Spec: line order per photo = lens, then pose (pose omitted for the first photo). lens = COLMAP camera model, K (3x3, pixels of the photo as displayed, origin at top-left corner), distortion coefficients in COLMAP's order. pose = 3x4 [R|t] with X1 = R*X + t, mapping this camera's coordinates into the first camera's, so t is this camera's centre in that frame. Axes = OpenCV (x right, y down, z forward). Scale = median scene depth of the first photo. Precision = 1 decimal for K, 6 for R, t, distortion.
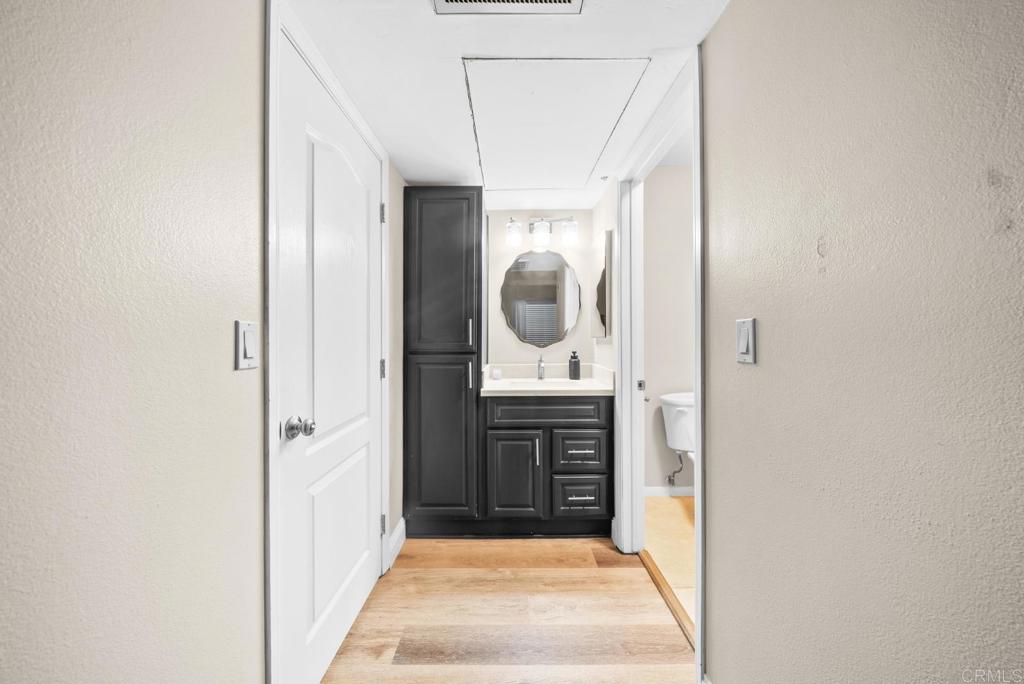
lens RADIAL K [[354.6, 0, 511.5], [0, 354.6, 338.4], [0, 0, 1]] dist [0.001057, 0.000124]
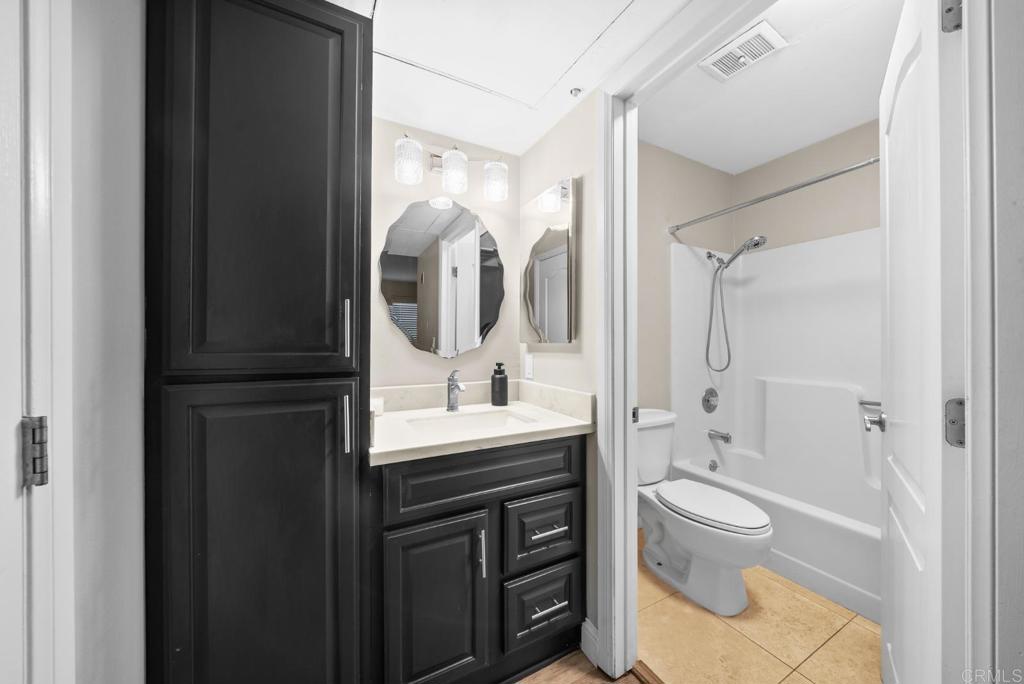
lens RADIAL K [[354.6, 0, 509.7], [0, 354.6, 345.8], [0, 0, 1]] dist [0.001057, 0.000124]
pose [[0.882320, 0.001099, 0.470649, -0.143906], [-0.005522, 0.999953, 0.008016, -0.000690], [-0.470618, -0.009671, 0.882284, 0.498396]]
